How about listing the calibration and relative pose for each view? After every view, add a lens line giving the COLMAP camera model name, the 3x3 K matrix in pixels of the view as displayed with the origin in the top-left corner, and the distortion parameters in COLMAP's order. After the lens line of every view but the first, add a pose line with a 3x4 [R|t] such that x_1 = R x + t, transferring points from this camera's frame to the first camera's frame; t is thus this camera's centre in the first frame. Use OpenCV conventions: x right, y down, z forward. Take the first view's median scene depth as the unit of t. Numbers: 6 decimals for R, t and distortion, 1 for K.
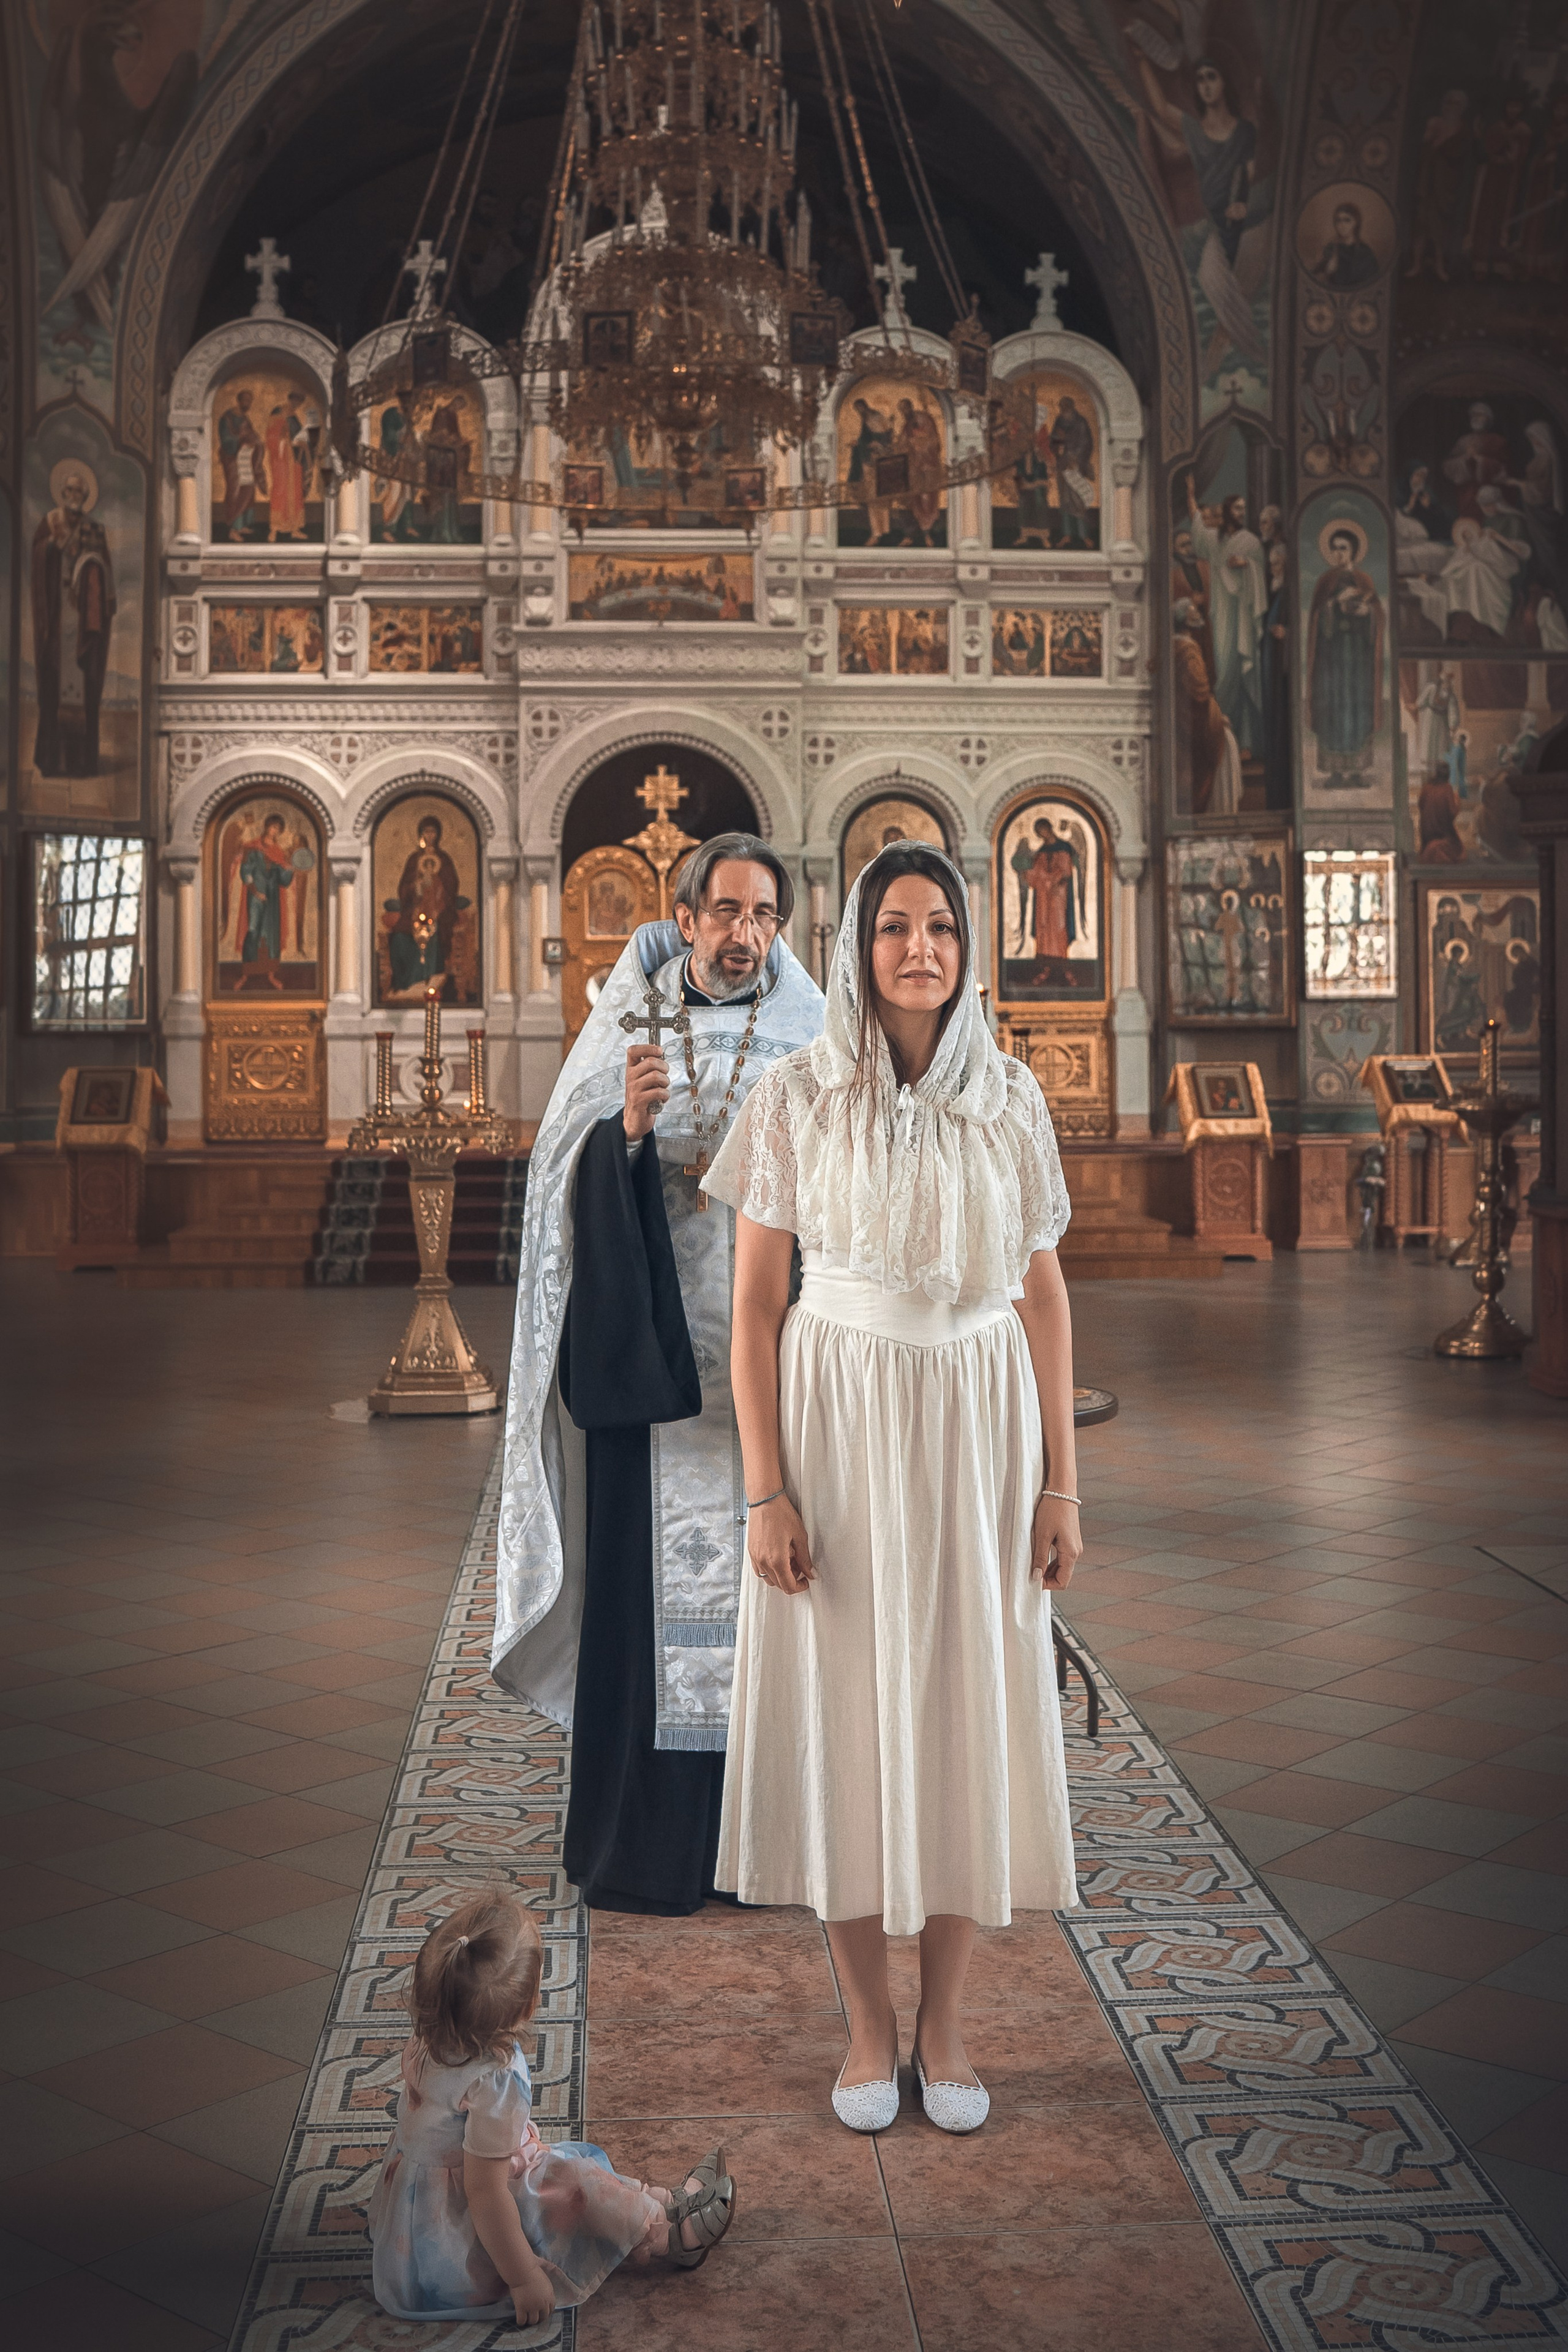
lens RADIAL K [[2361.4, 0, 784.0], [0, 2361.4, 1176.0], [0, 0, 1]] dist [0.000556, 0.023509]
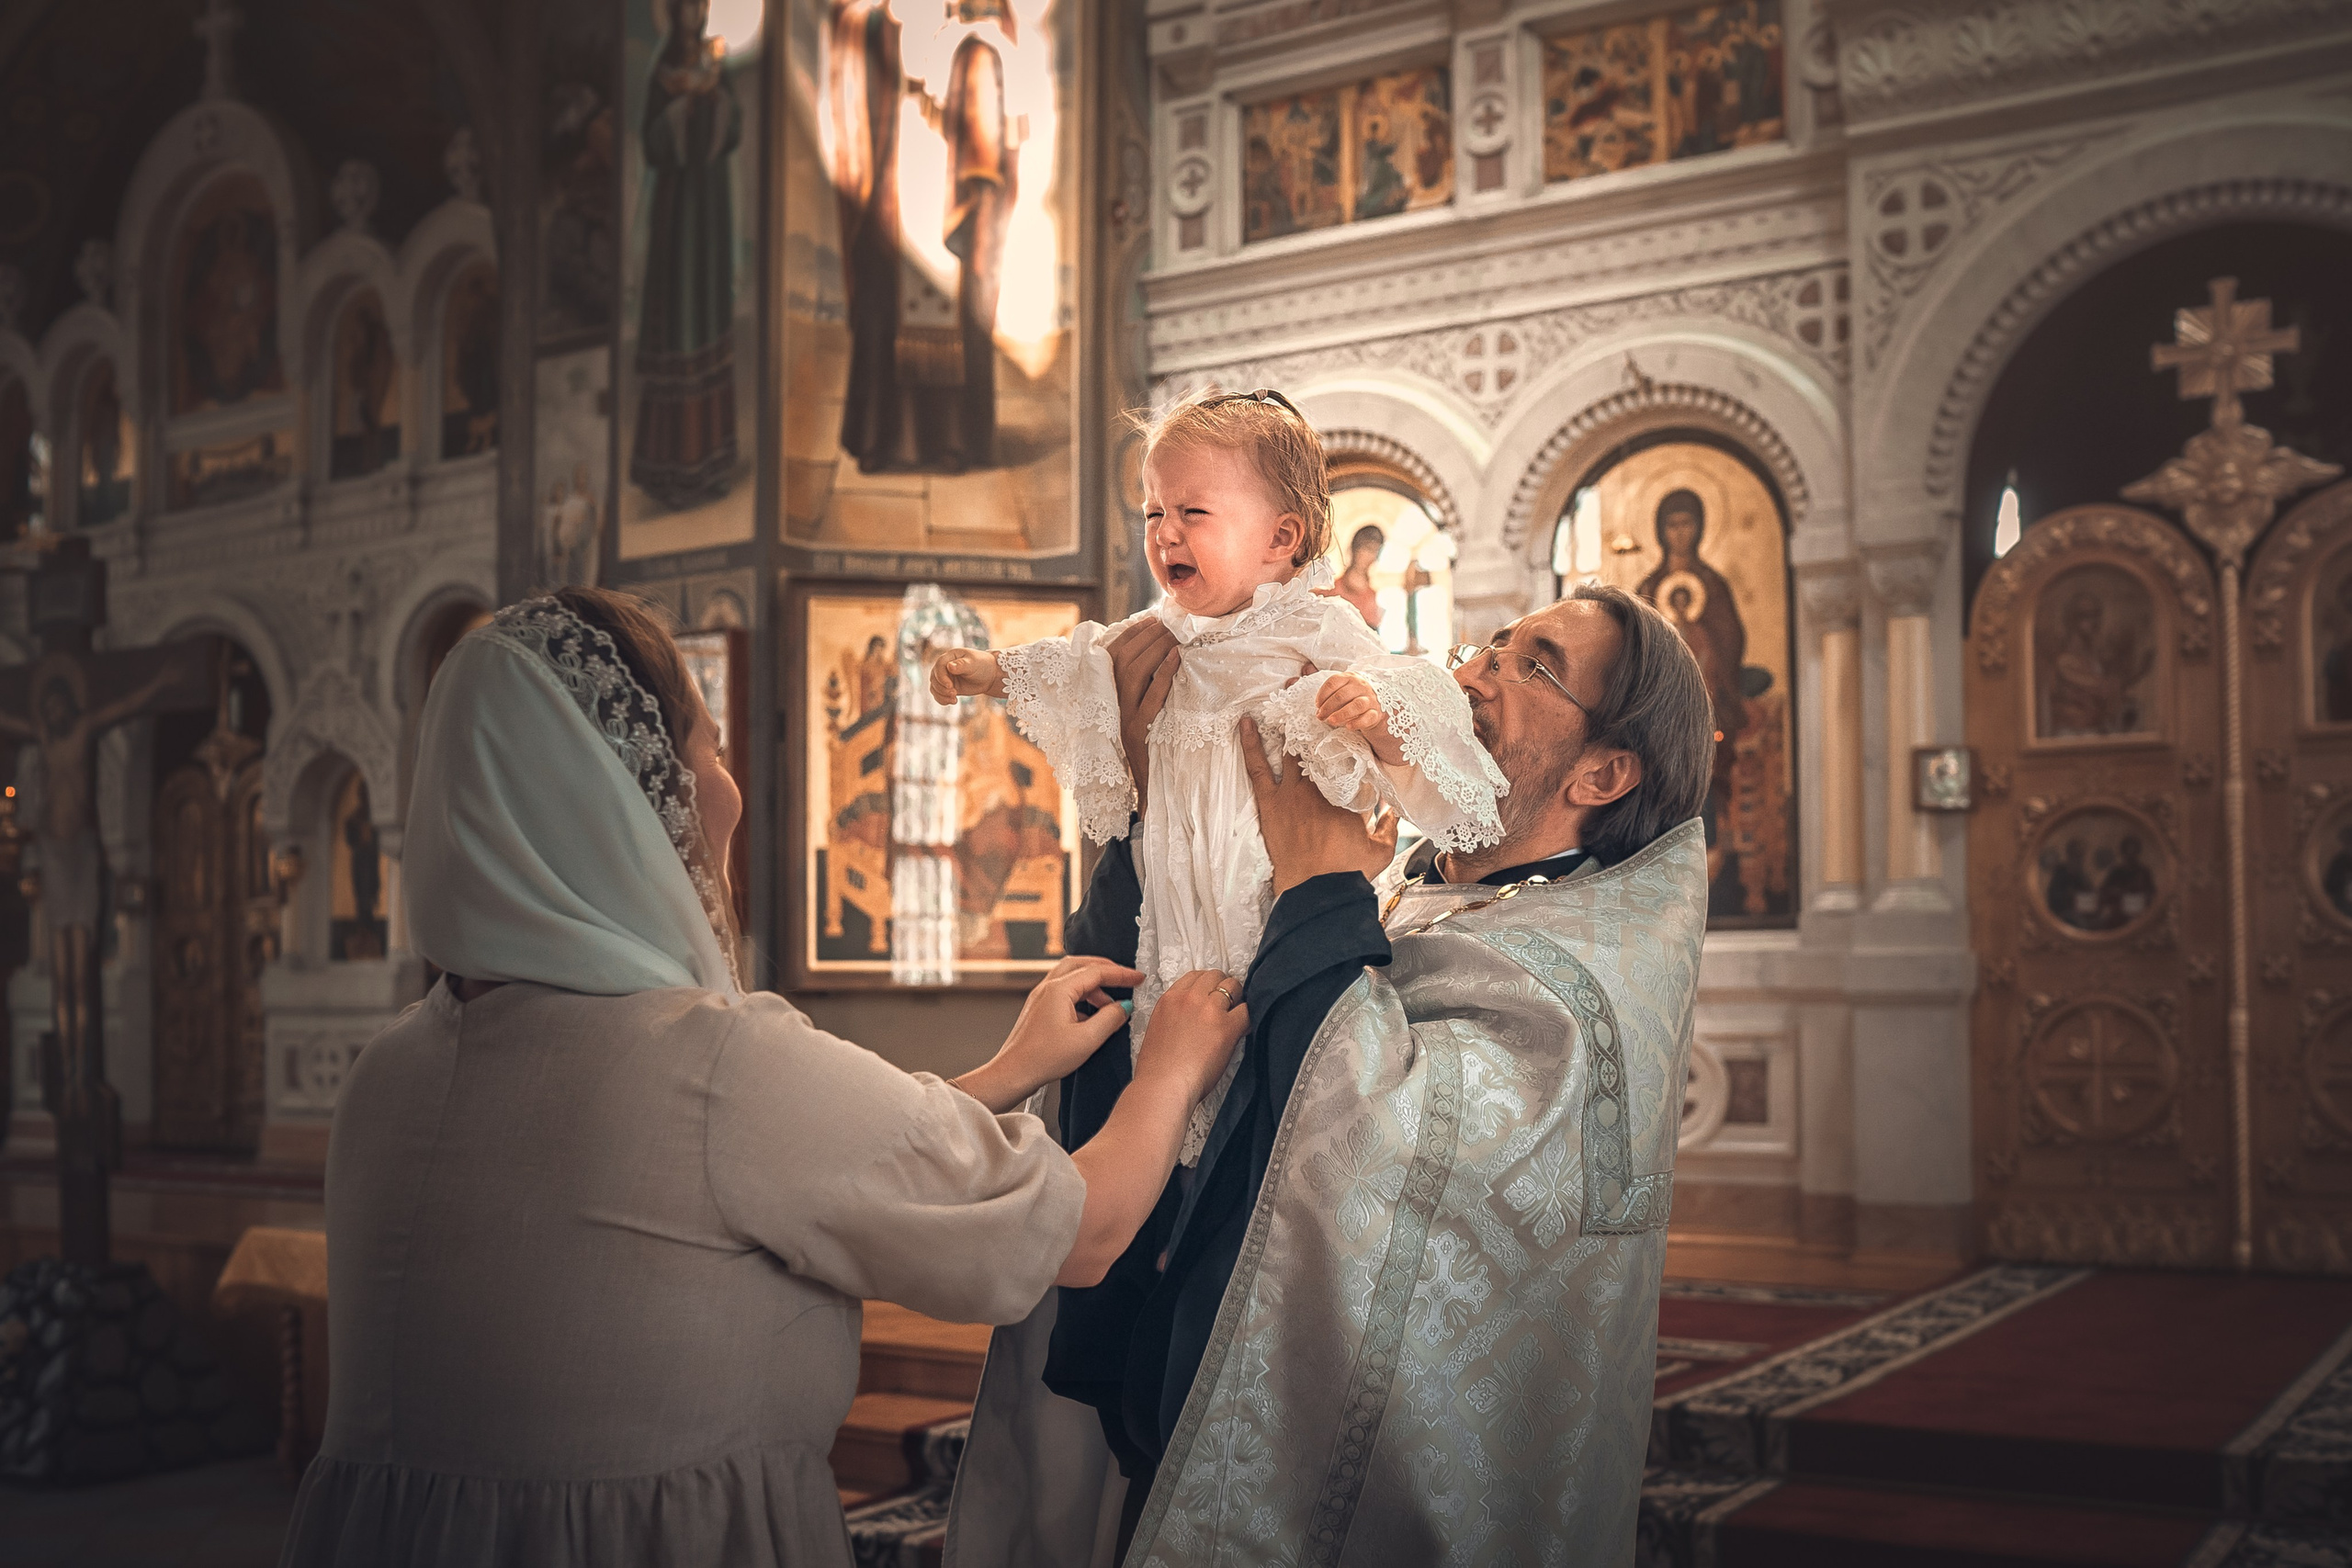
lens RADIAL K [[2444.6, 0, 1177.8], [0, 2444.6, 983.7], [0, 0, 1]] dist [-0.071088, 0.001936]
pose [[0.813174, -0.002783, -0.582015, 0.035988], [-0.032510, 0.998210, -0.050194, -0.037052], [0.581113, 0.059738, 0.811628, 0.606103]]
